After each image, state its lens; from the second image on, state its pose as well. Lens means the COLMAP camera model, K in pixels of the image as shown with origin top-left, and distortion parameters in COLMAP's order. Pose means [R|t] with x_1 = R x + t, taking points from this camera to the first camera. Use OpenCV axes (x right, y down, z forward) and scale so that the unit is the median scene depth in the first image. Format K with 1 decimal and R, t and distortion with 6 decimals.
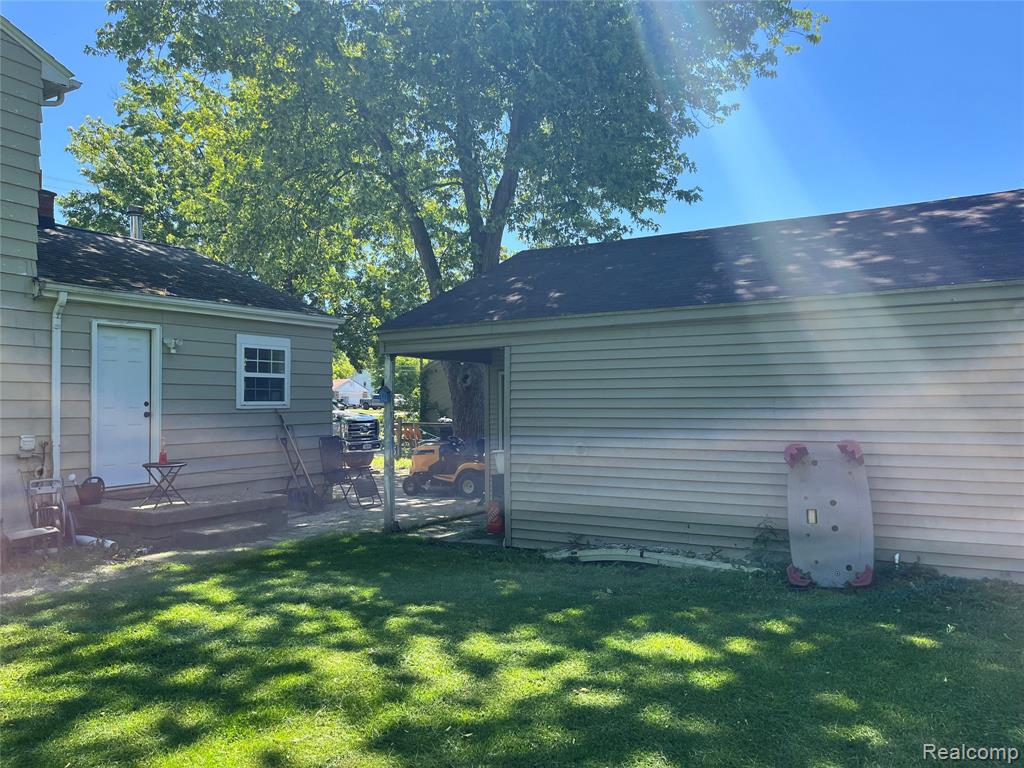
lens RADIAL K [[770.1, 0, 510.4], [0, 770.1, 380.6], [0, 0, 1]] dist [0.022744, -0.020539]
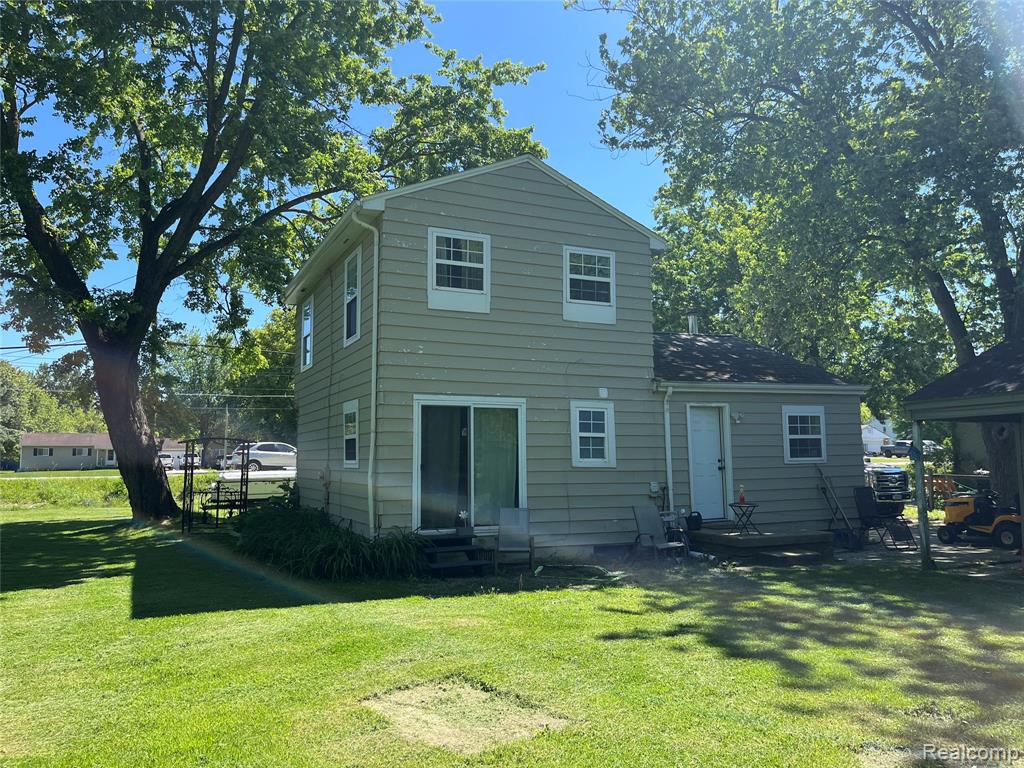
lens RADIAL K [[770.1, 0, 504.7], [0, 770.1, 377.7], [0, 0, 1]] dist [0.022744, -0.020539]
pose [[0.800858, -0.063184, -0.595512, 0.040163], [0.025047, 0.997082, -0.072107, -0.022139], [0.598330, 0.042832, 0.800104, -0.272203]]
